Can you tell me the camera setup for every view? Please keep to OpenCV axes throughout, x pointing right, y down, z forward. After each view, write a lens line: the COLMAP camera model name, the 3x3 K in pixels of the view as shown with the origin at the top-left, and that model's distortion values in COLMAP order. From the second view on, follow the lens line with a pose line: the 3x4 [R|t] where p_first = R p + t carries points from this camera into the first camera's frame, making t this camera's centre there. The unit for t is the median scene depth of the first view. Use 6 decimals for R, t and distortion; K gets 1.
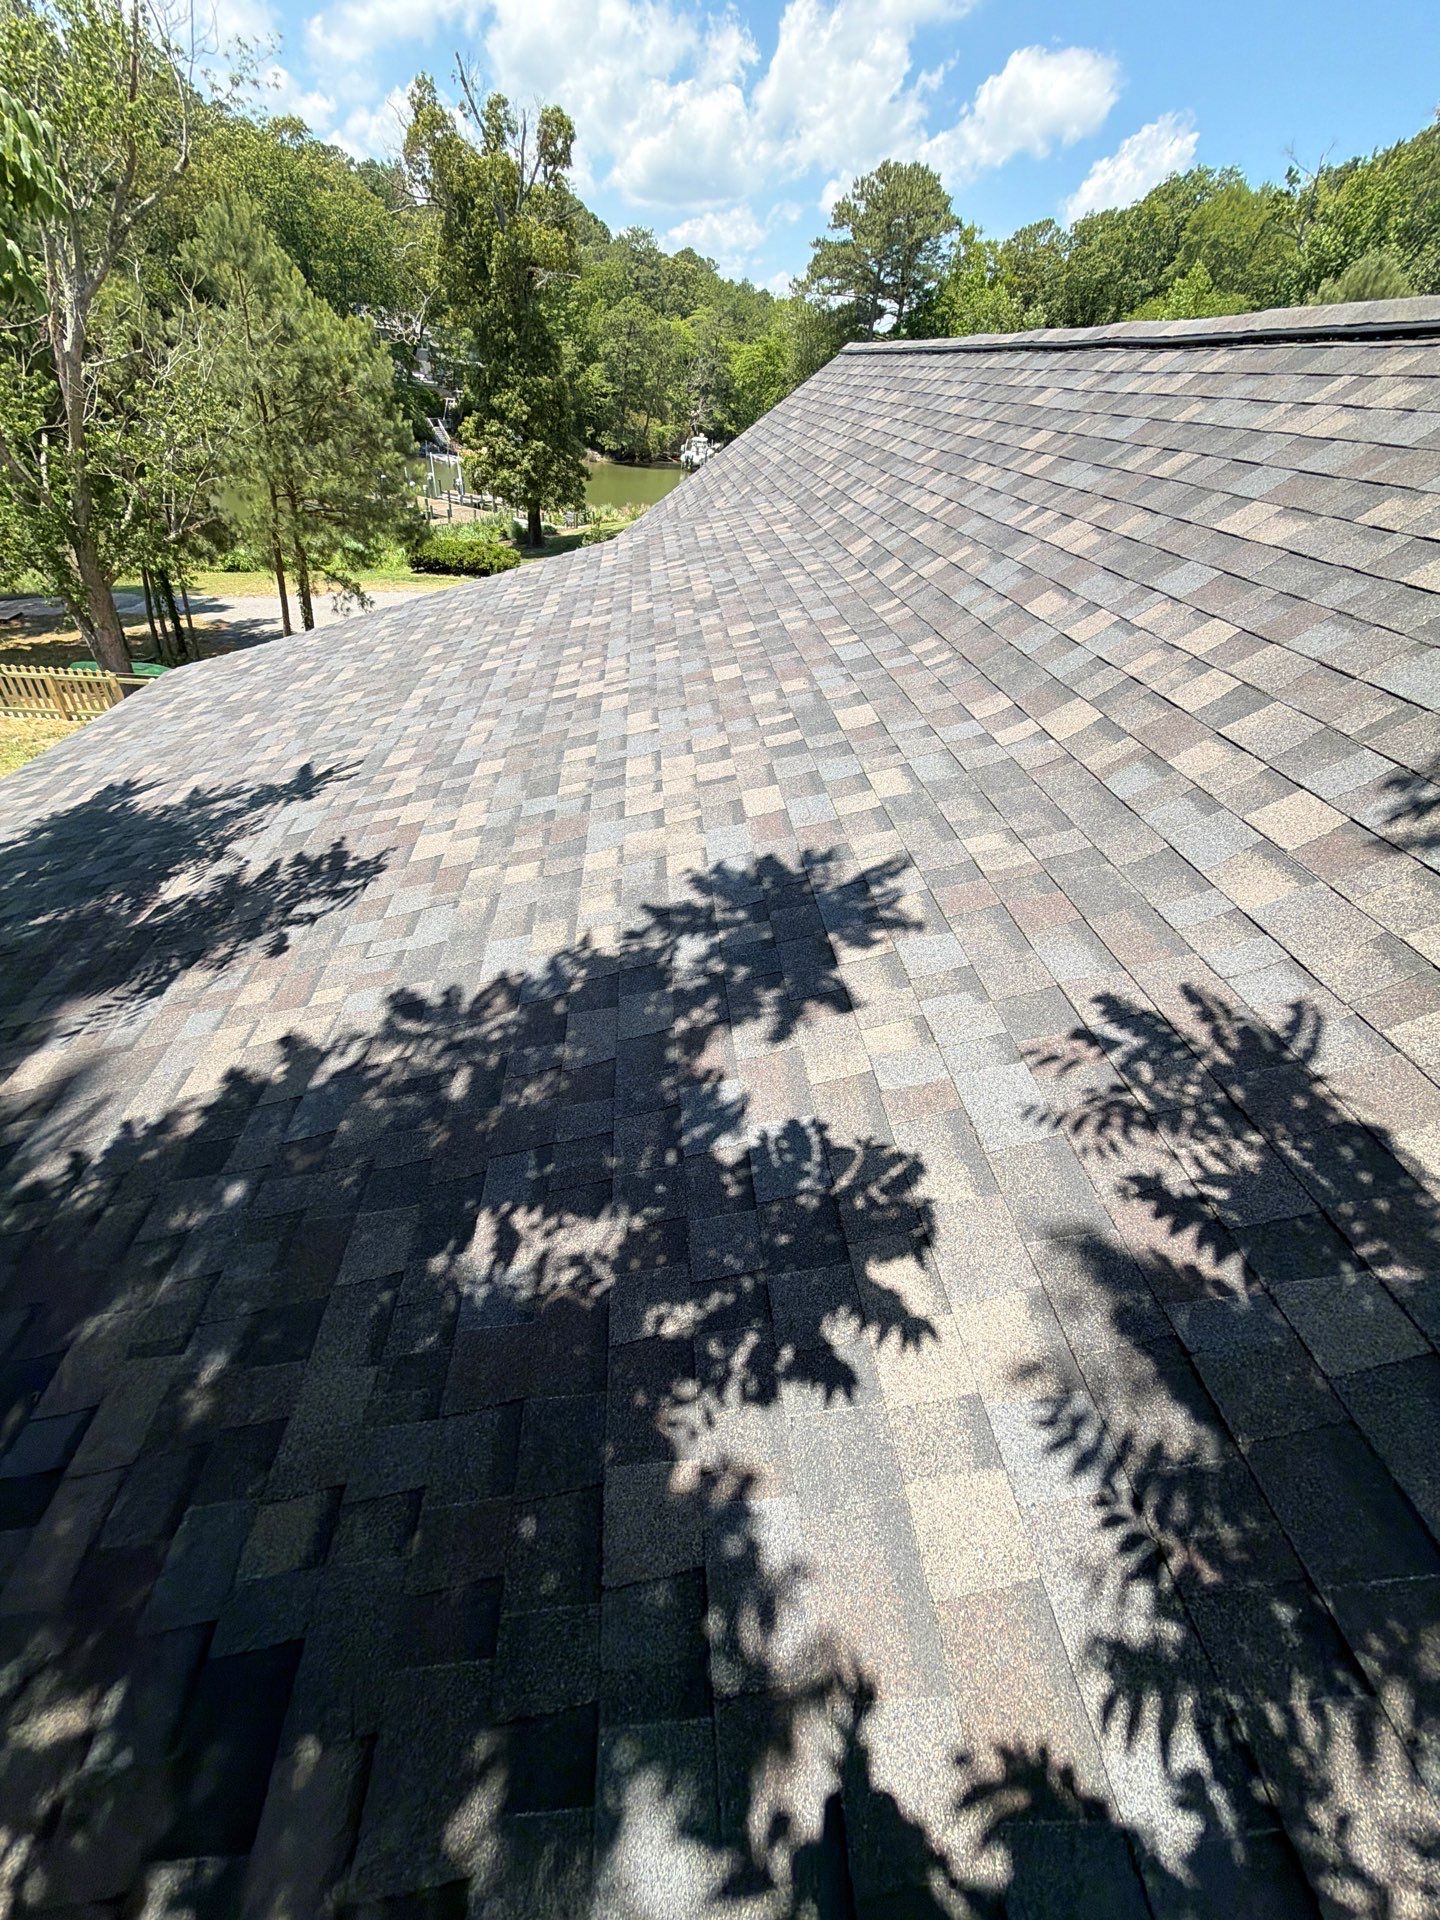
lens RADIAL K [[762.1, 0, 713.3], [0, 762.1, 951.8], [0, 0, 1]] dist [0.000169, -0.000054]
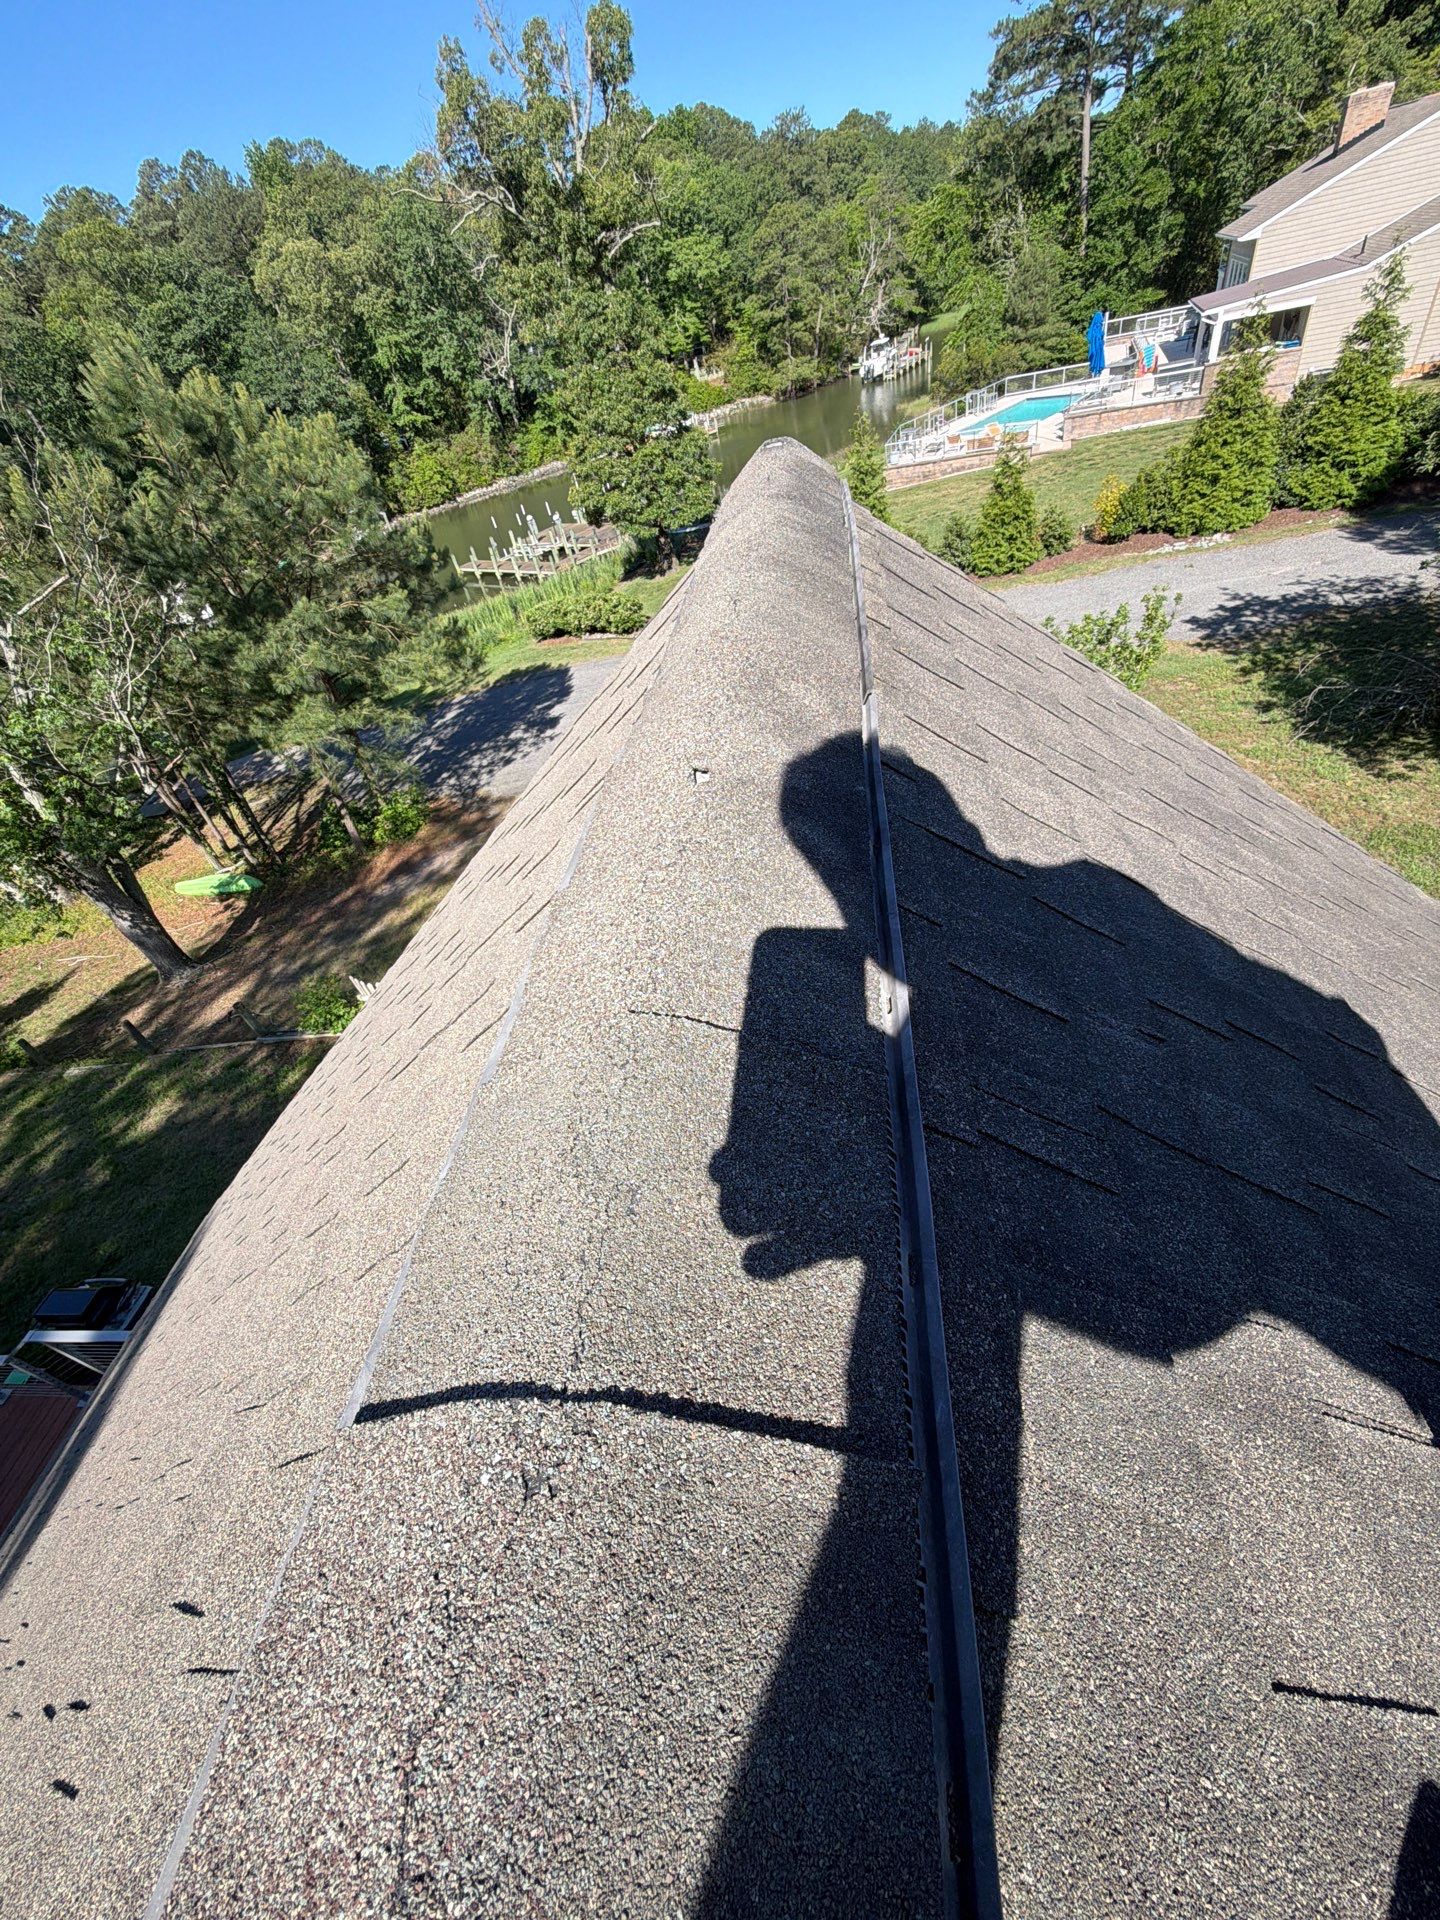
lens RADIAL K [[762.1, 0, 715.2], [0, 762.1, 957.4], [0, 0, 1]] dist [0.000169, -0.000054]
pose [[0.942214, -0.091809, -0.322187, 0.032074], [0.116598, 0.991457, 0.058463, -0.100979], [0.314067, -0.092651, 0.944869, 0.119262]]
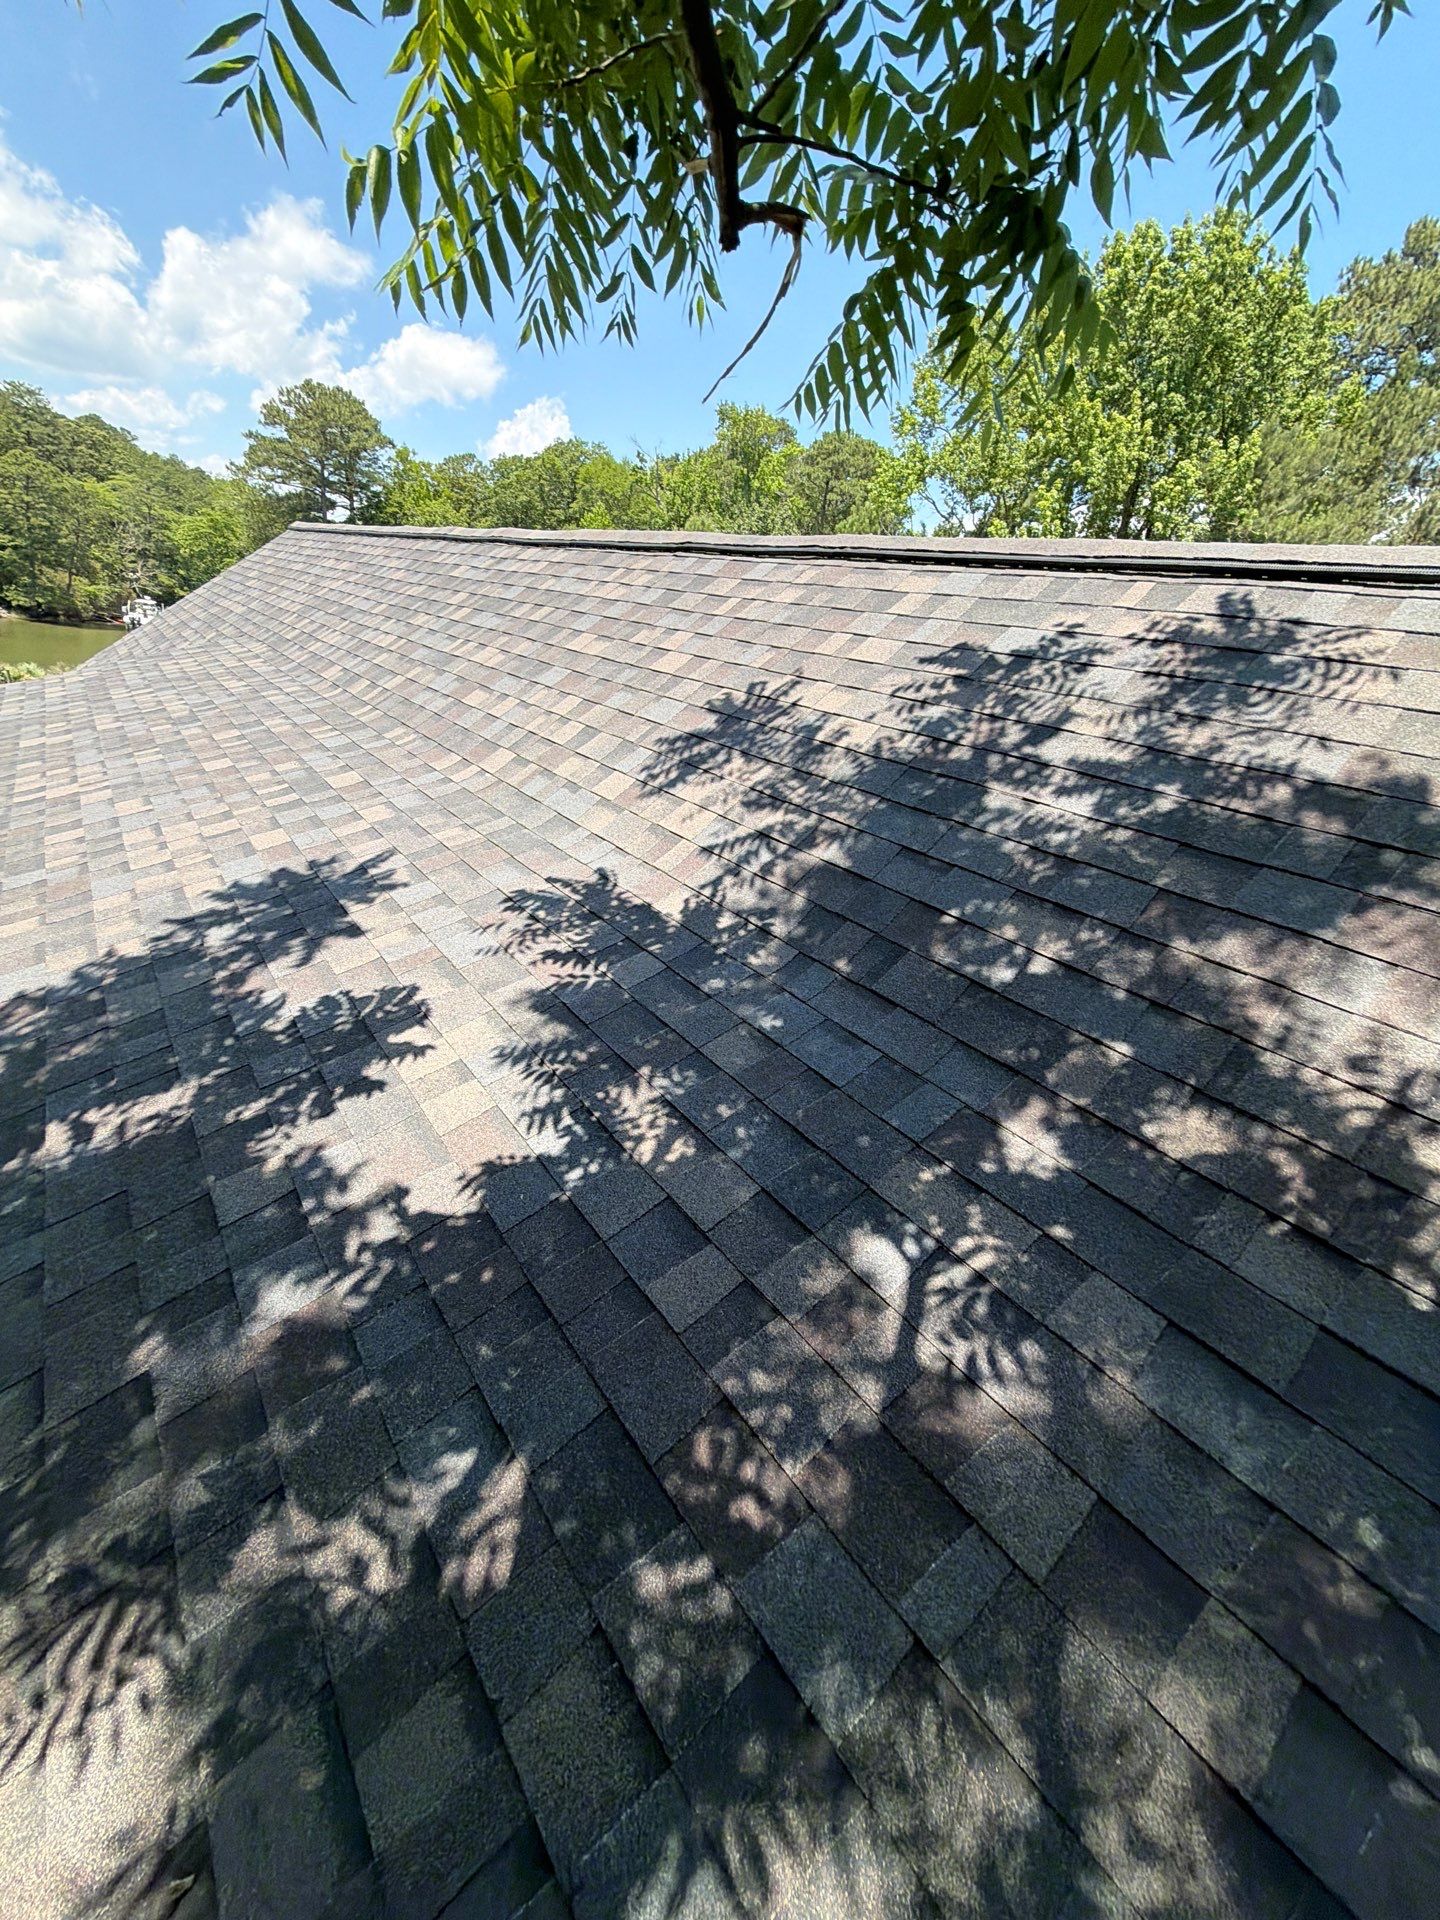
lens RADIAL K [[762.1, 0, 713.6], [0, 762.1, 954.1], [0, 0, 1]] dist [0.000169, -0.000054]
pose [[0.834771, -0.172724, 0.522804, -0.000629], [0.263650, 0.958980, -0.104148, 0.015498], [-0.483369, 0.224777, 0.846067, -0.017429]]
